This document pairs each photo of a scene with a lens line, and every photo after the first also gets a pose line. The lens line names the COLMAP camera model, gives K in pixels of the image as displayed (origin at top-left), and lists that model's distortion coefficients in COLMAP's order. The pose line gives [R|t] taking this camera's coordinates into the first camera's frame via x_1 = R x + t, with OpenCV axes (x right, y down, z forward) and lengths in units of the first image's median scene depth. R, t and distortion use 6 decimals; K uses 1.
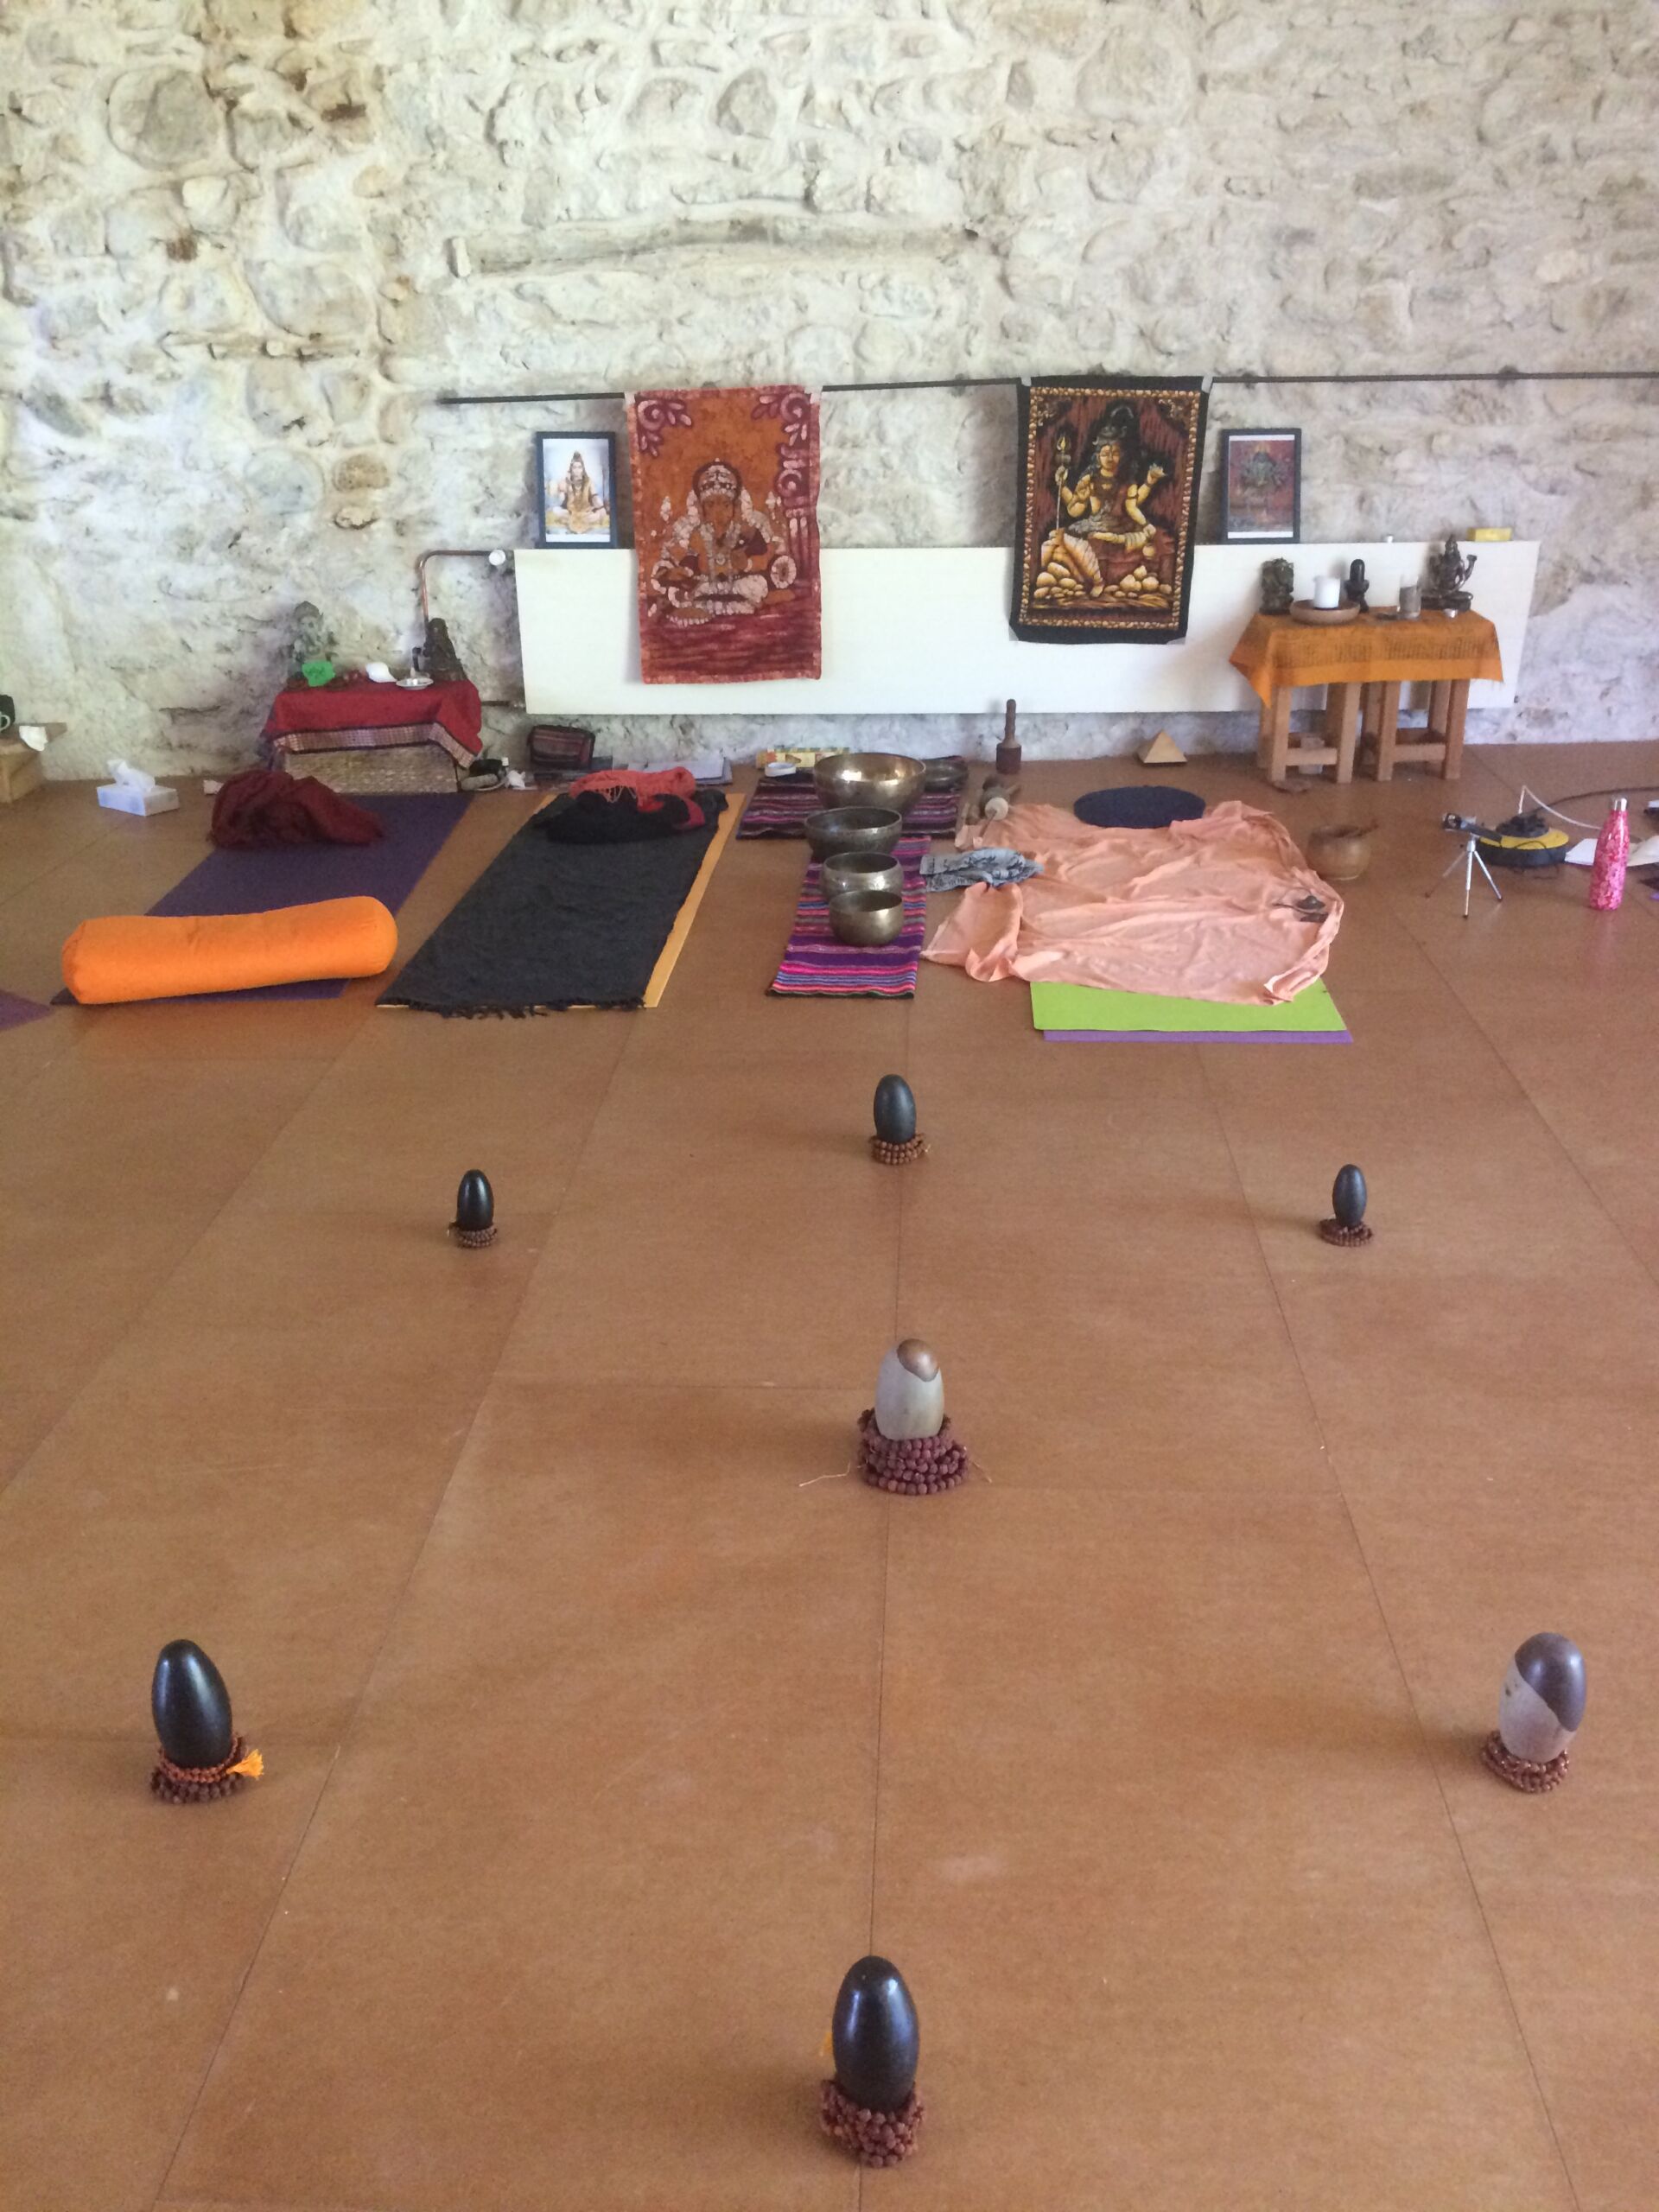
lens RADIAL K [[1890.7, 0, 822.9], [0, 1890.7, 1112.2], [0, 0, 1]] dist [0.074264, -0.103178]
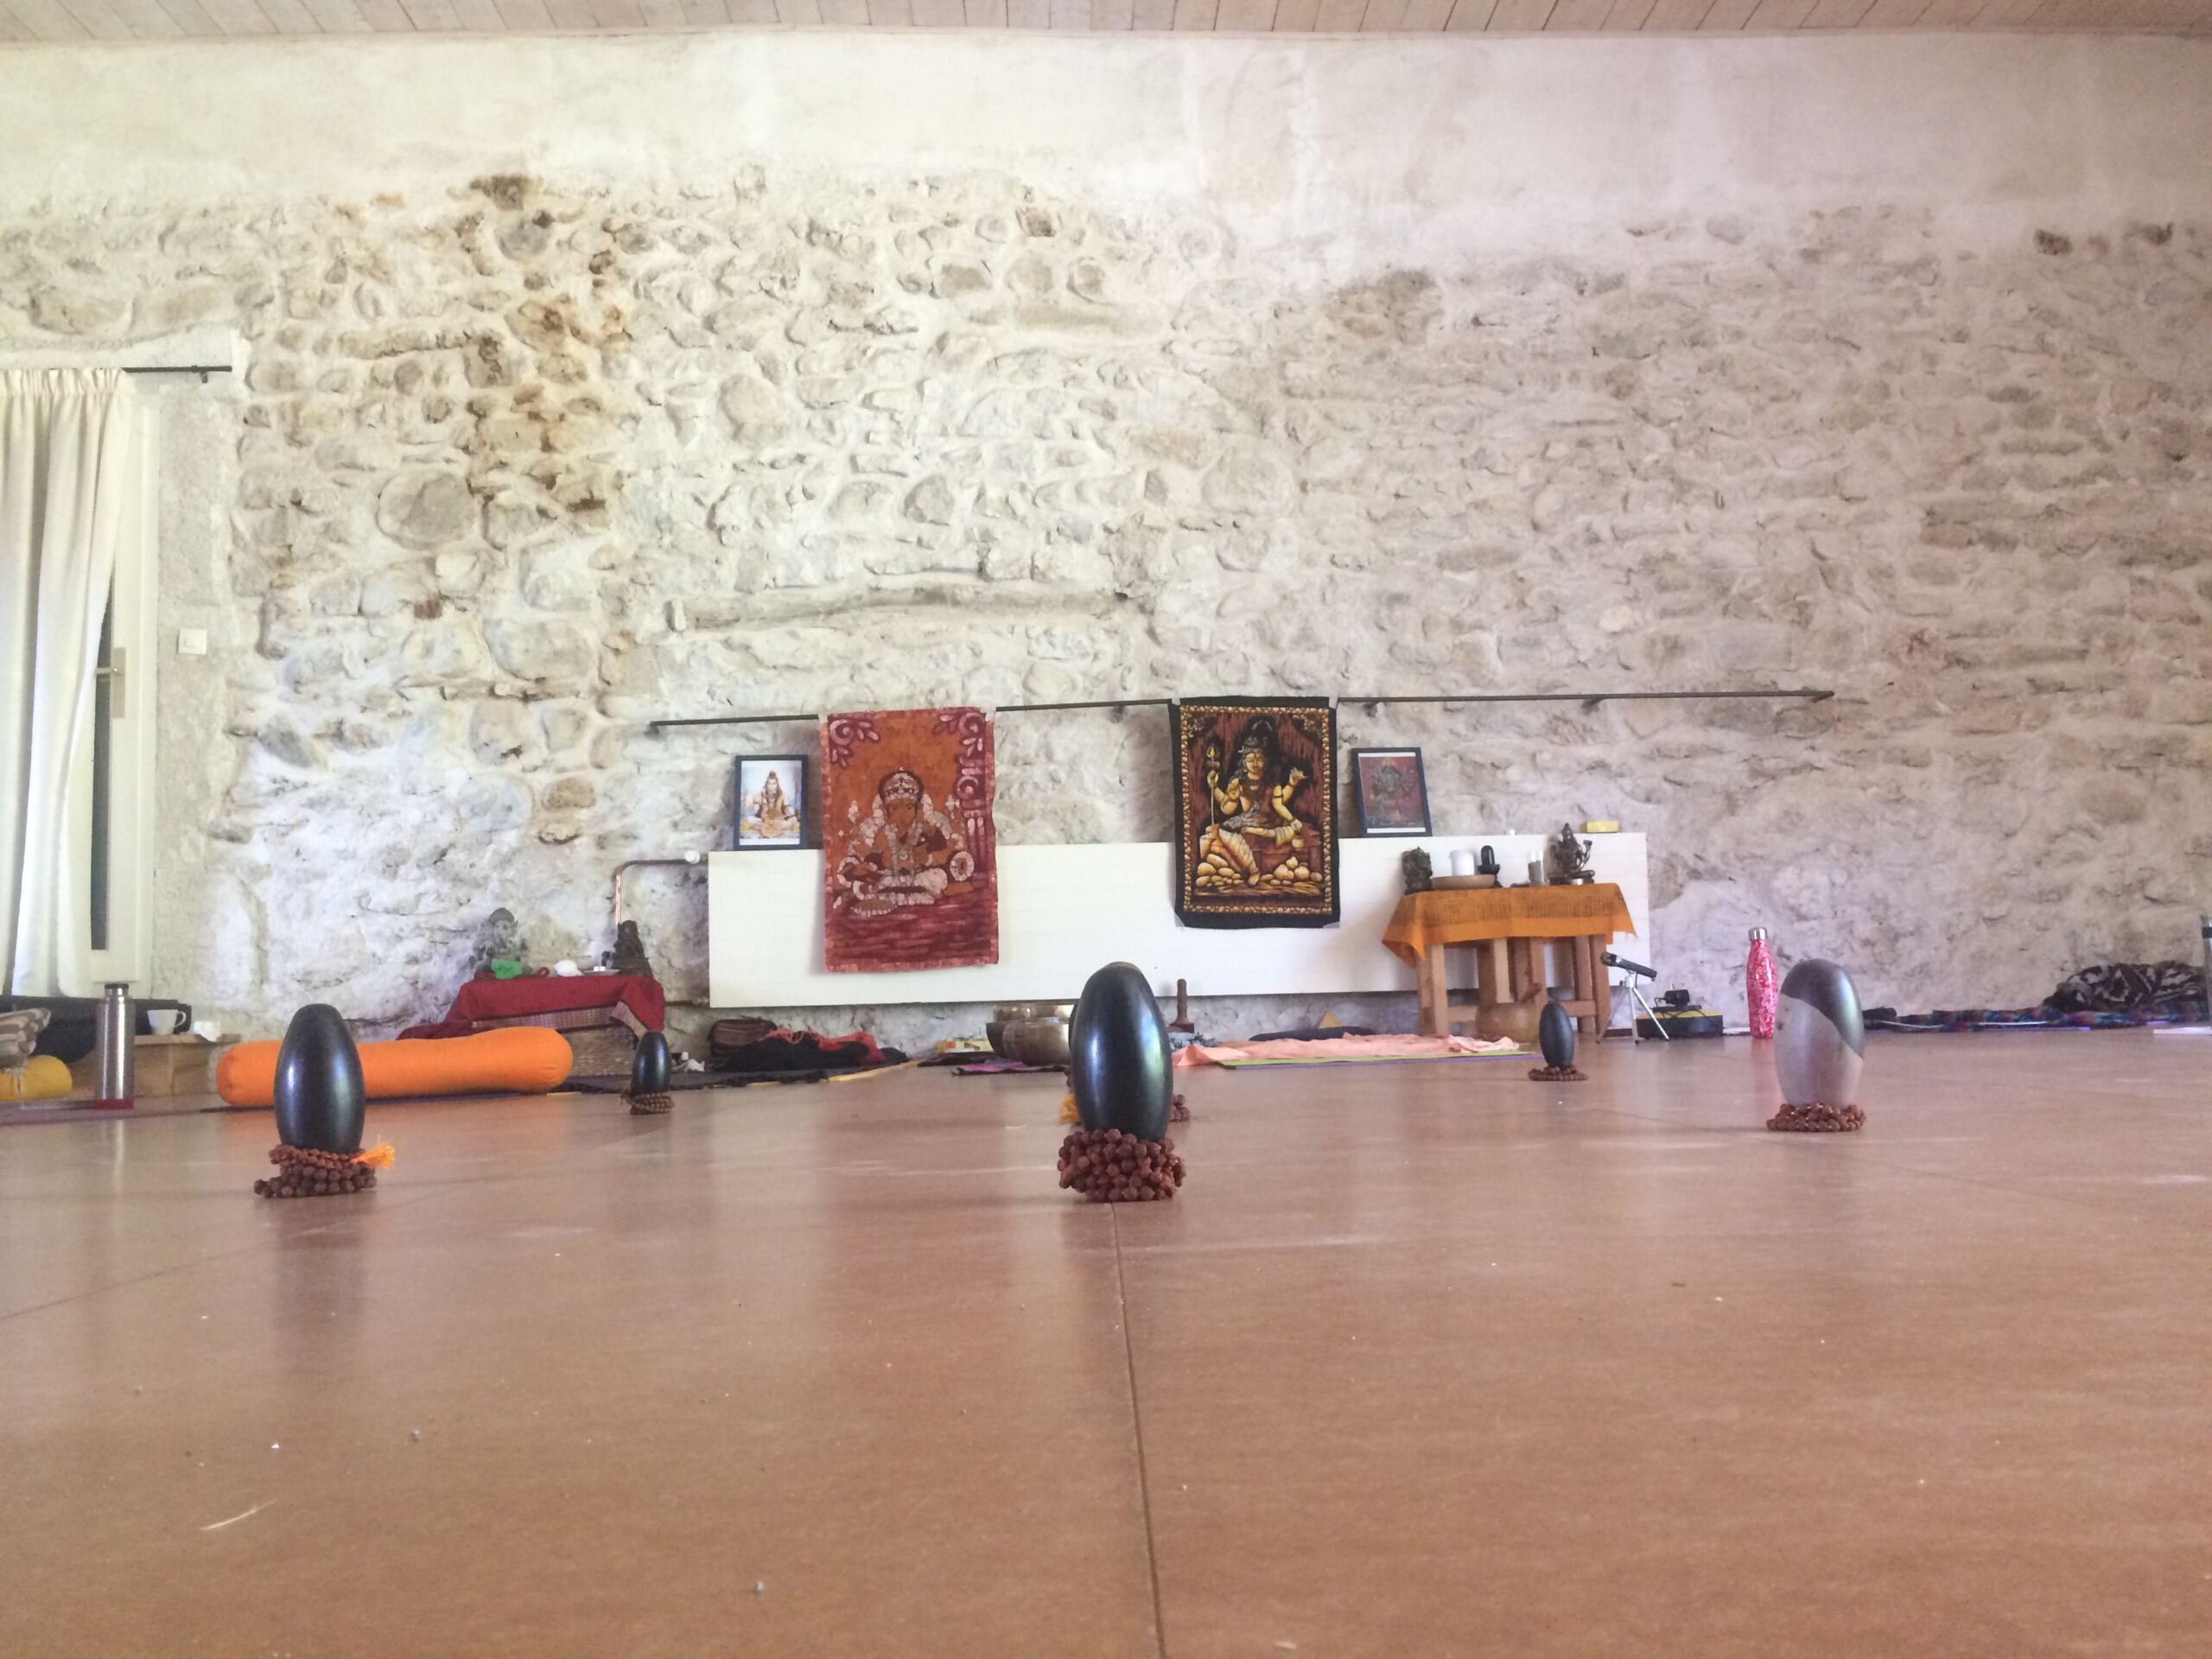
lens RADIAL K [[1890.7, 0, 1112.5], [0, 1890.7, 829.0], [0, 0, 1]] dist [0.074264, -0.103178]
pose [[0.997543, -0.014384, 0.068569, -0.009197], [0.046044, 0.872262, -0.486866, 0.224783], [-0.052807, 0.488827, 0.870781, 0.056338]]
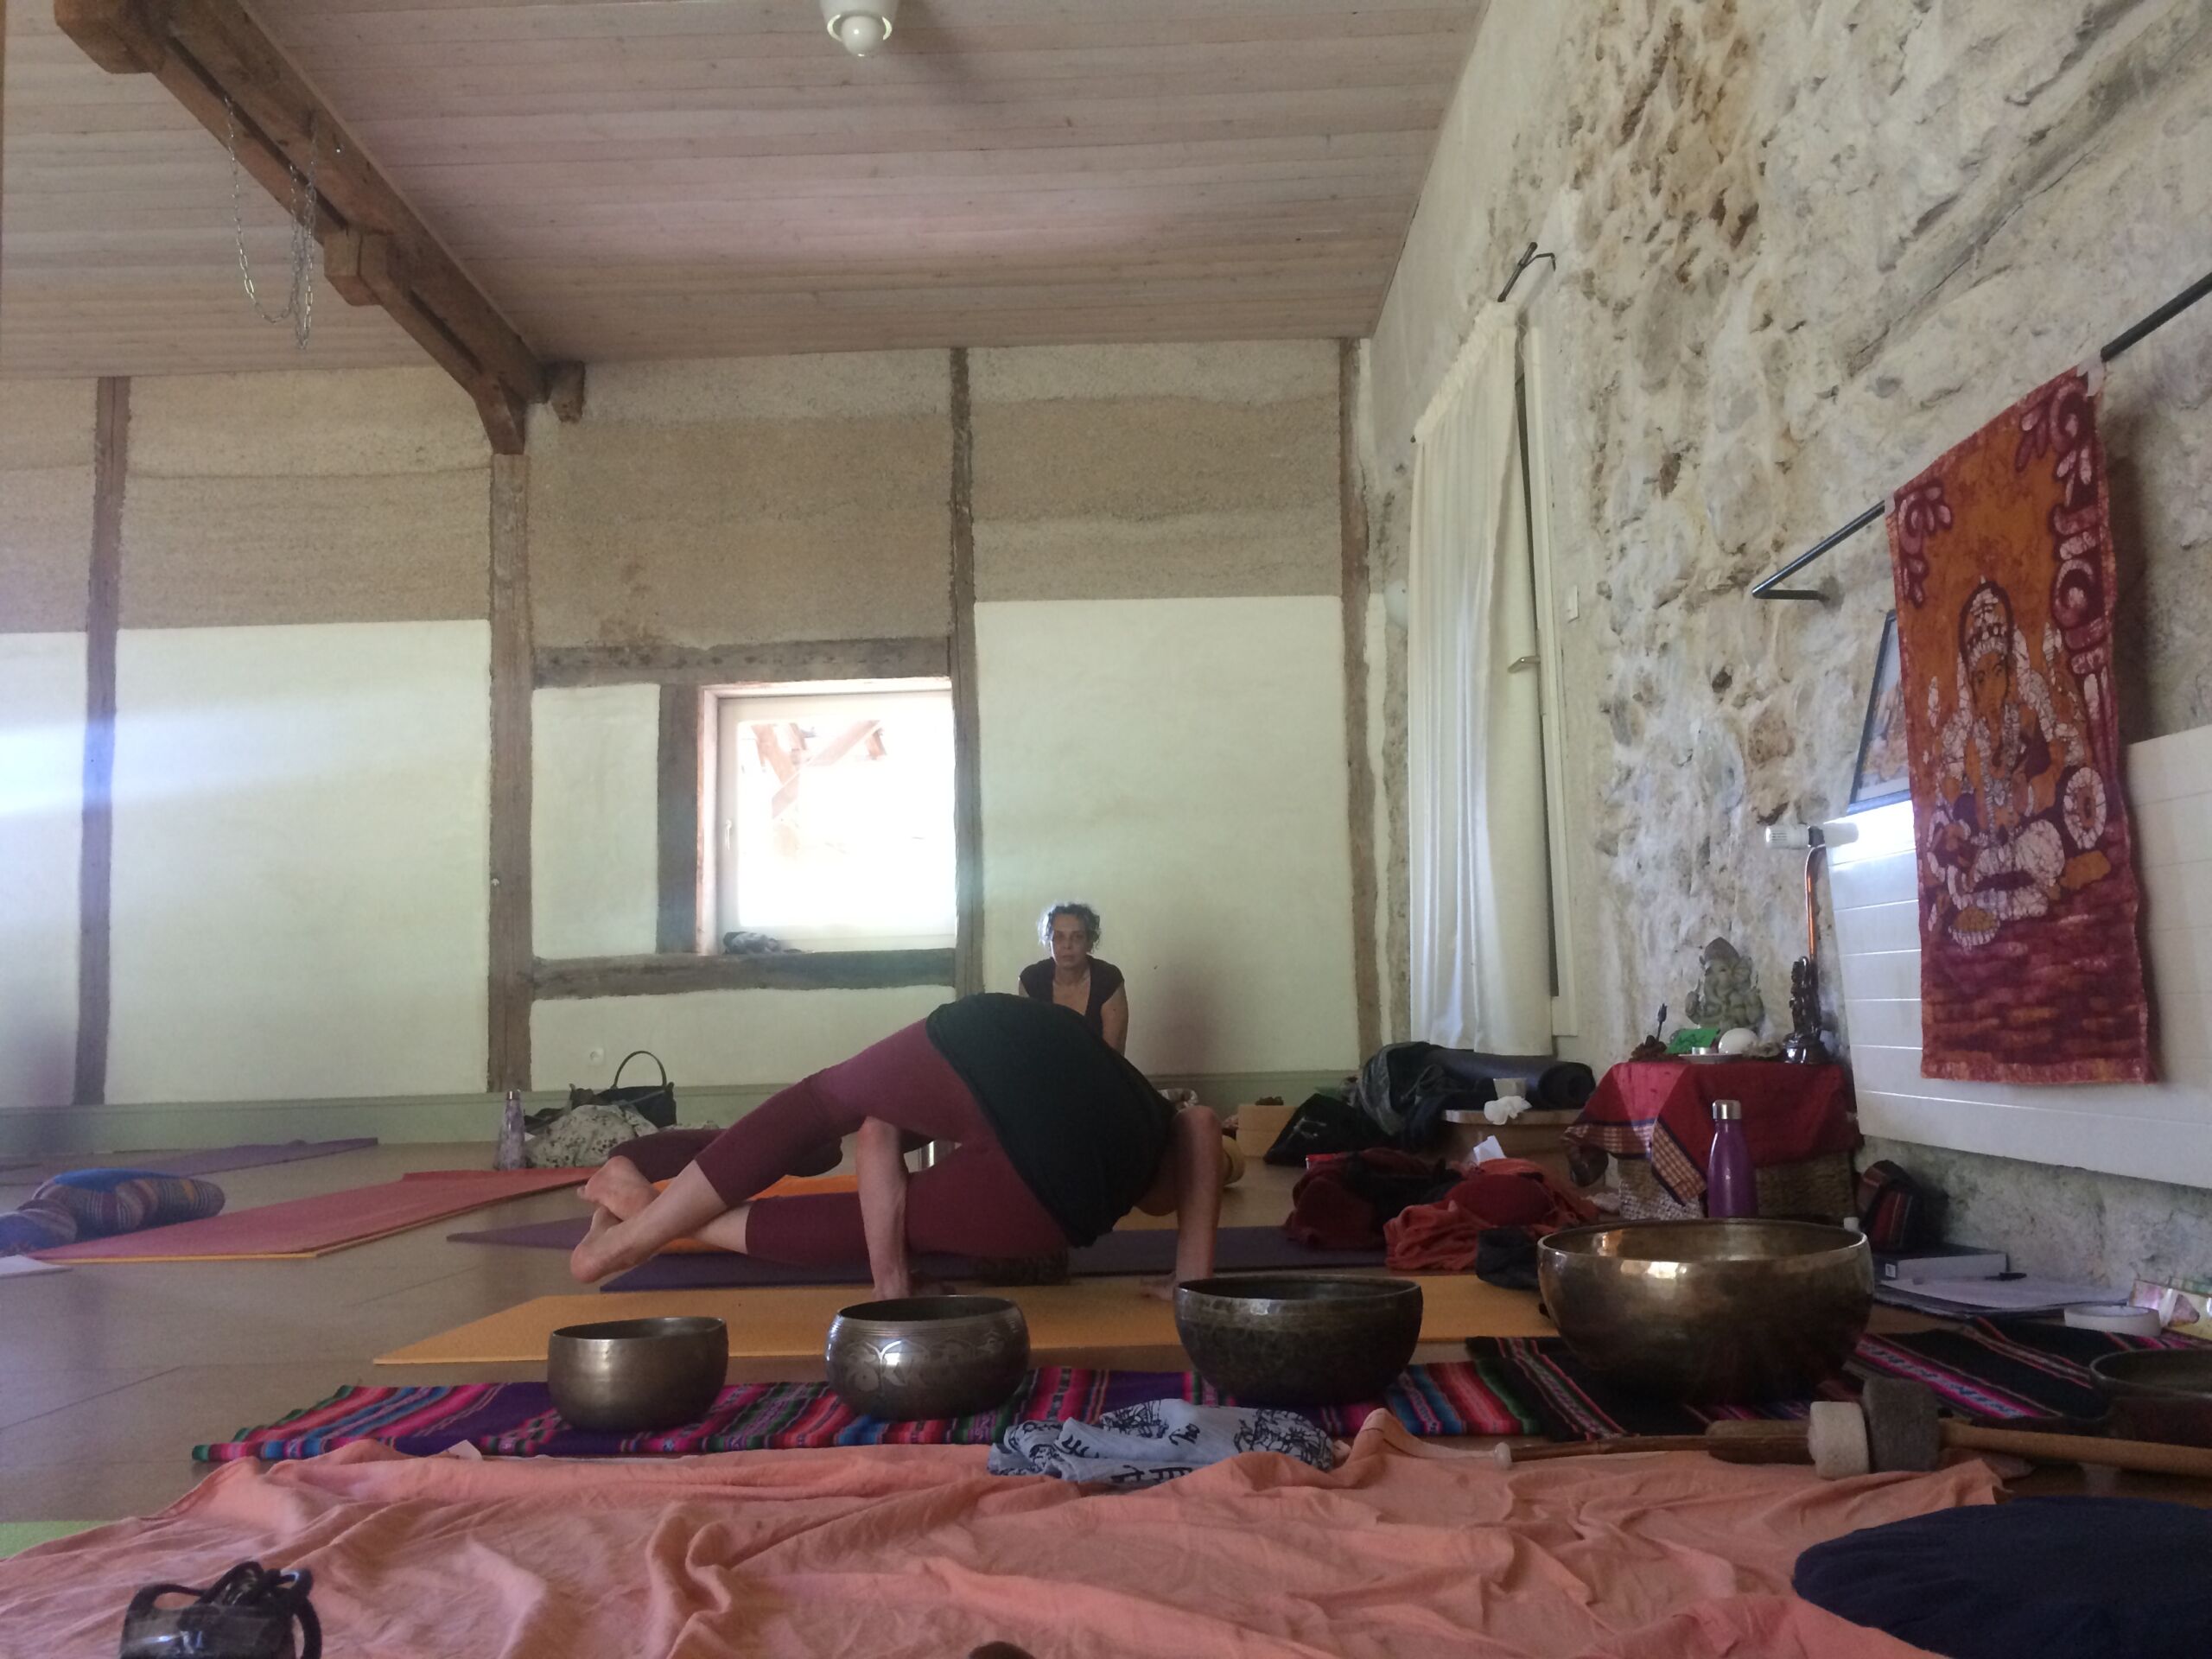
lens RADIAL K [[1890.7, 0, 1107.4], [0, 1890.7, 842.2], [0, 0, 1]] dist [0.074264, -0.103178]
pose [[0.031294, -0.085727, -0.995827, 0.370931], [-0.375716, 0.922237, -0.091199, -0.168594], [0.926206, 0.377002, -0.003349, 0.830133]]
